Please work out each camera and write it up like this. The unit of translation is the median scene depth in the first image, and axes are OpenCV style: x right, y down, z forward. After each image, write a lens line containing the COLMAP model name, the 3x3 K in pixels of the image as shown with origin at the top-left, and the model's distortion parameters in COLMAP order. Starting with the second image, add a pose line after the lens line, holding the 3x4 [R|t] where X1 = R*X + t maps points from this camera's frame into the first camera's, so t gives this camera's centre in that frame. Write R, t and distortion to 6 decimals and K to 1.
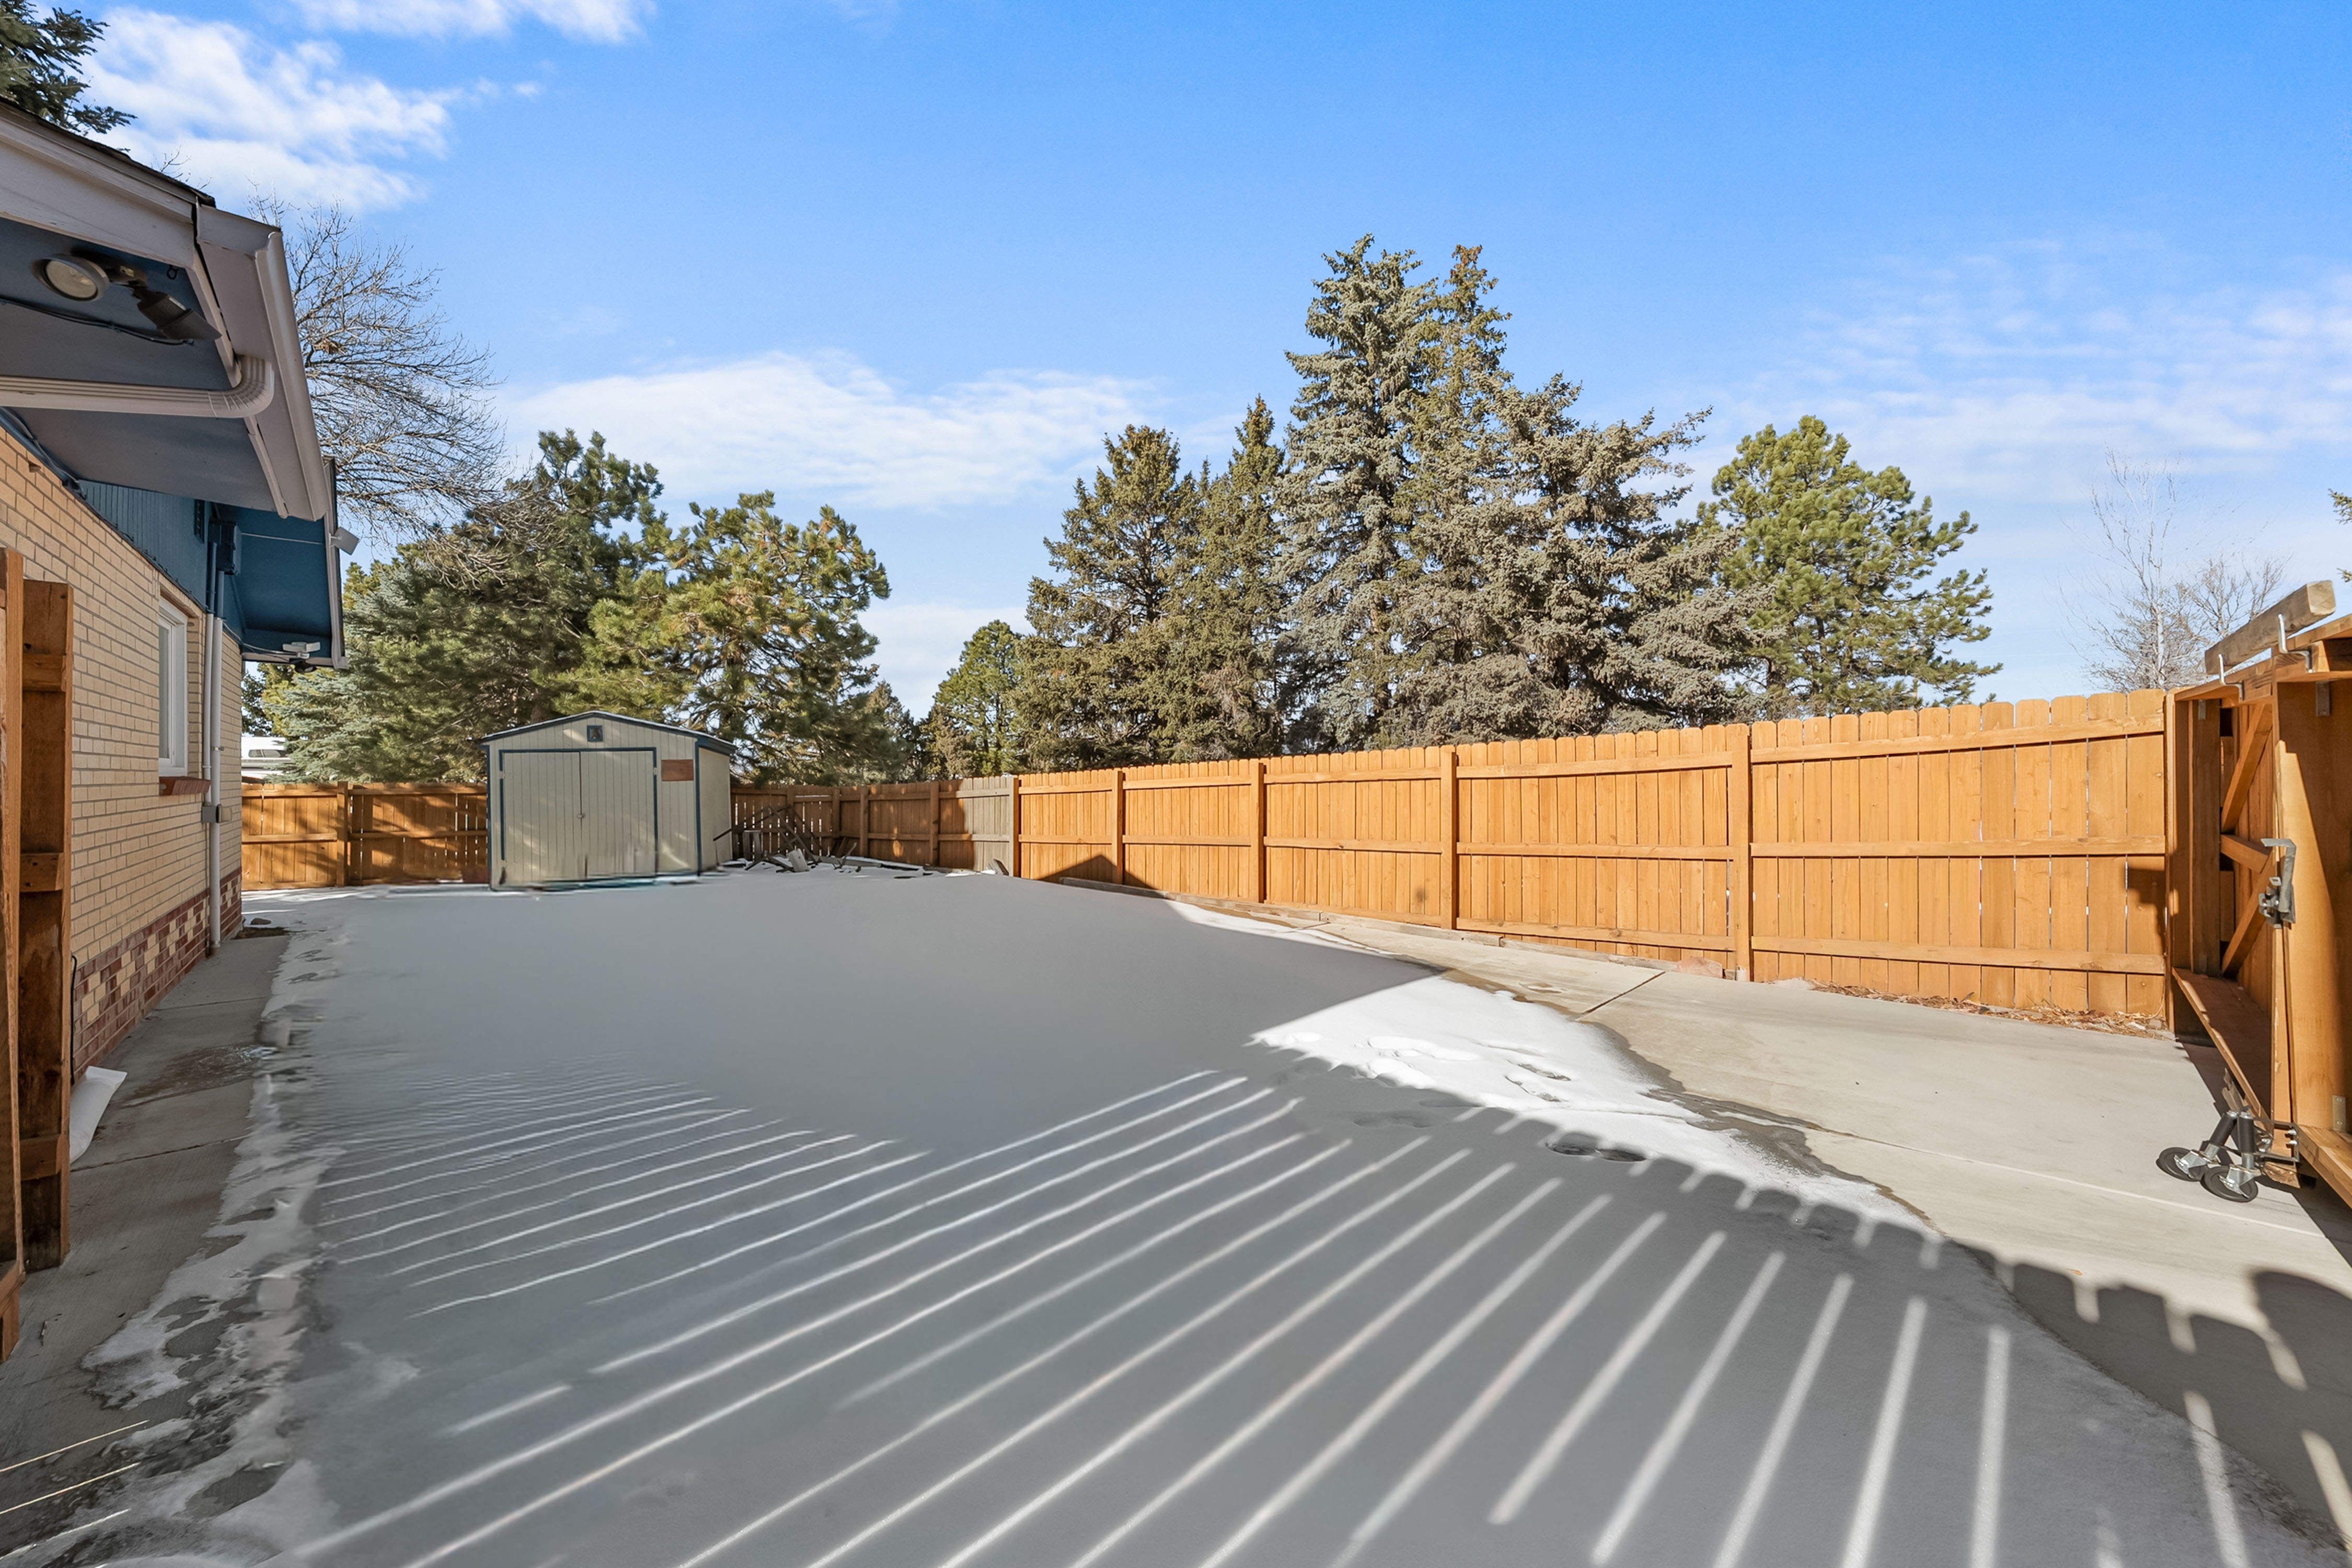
lens RADIAL K [[822.8, 0, 1178.7], [0, 822.8, 775.8], [0, 0, 1]] dist [-0.000136, 0.000637]
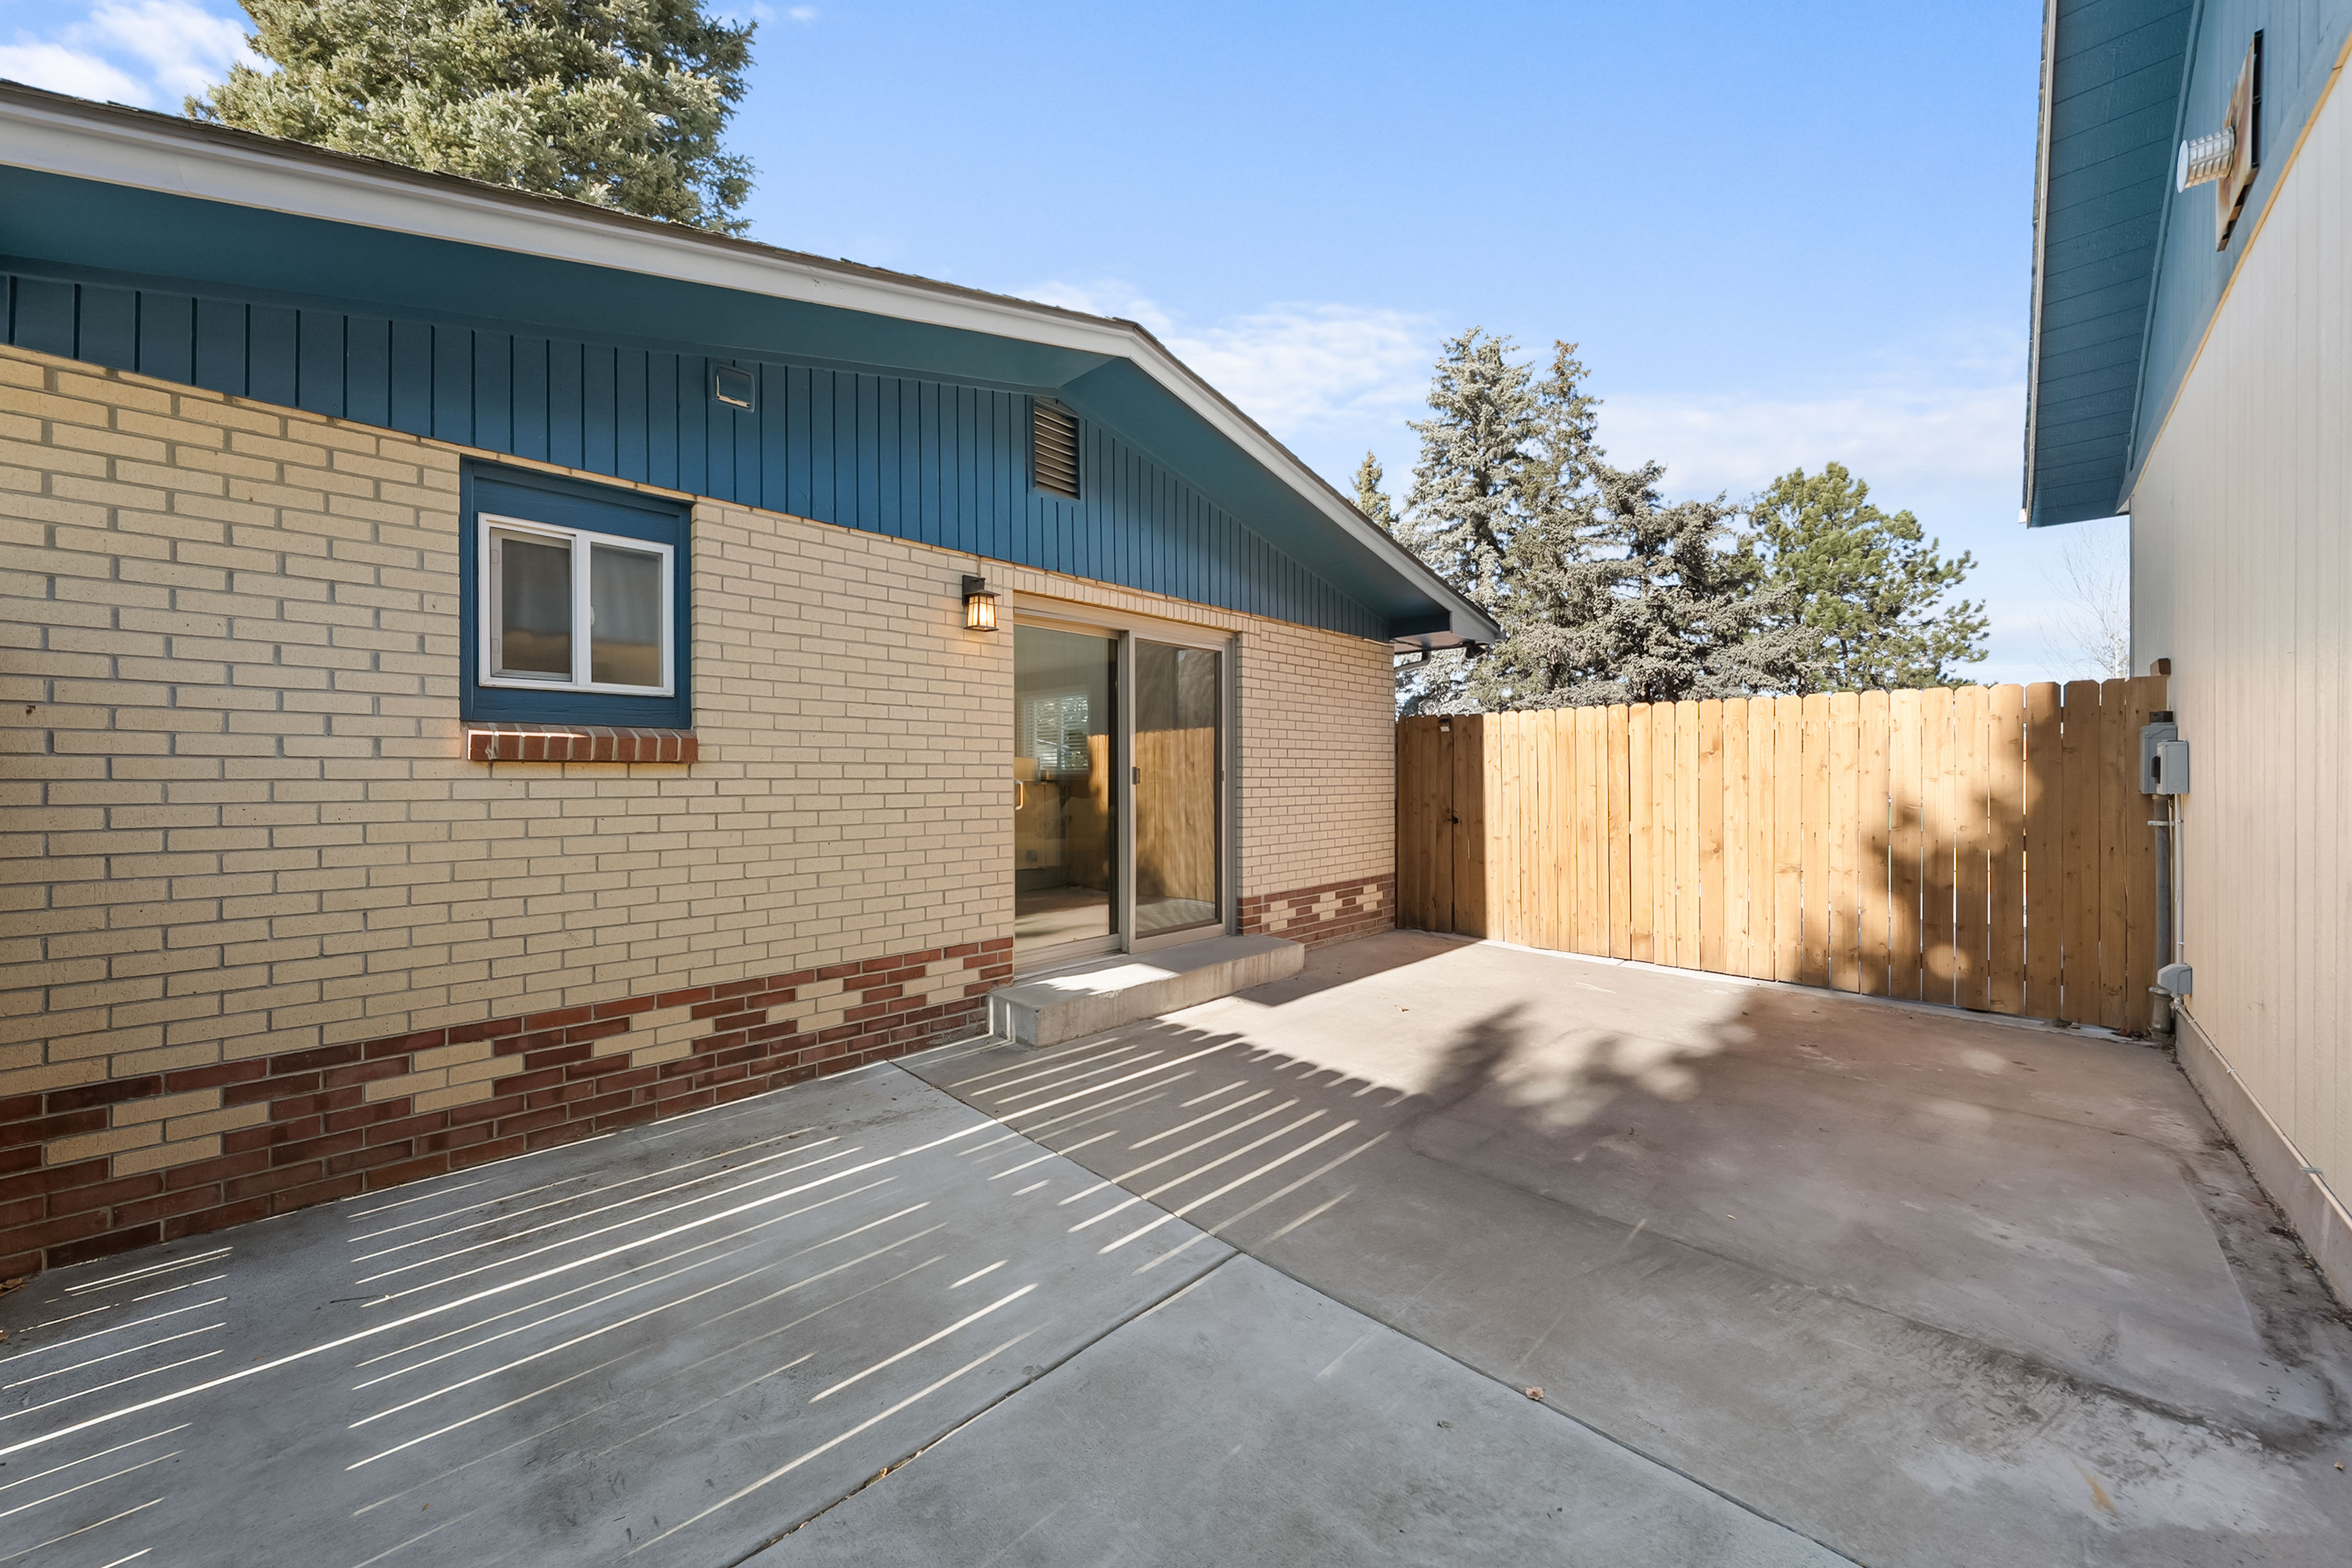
lens RADIAL K [[875.7, 0, 1173.7], [0, 875.7, 782.7], [0, 0, 1]] dist [-0.002217, 0.000049]
pose [[0.999754, -0.002172, 0.022056, -0.200037], [0.002105, 0.999993, 0.003052, 0.001263], [-0.022062, -0.003005, 0.999752, -0.217551]]
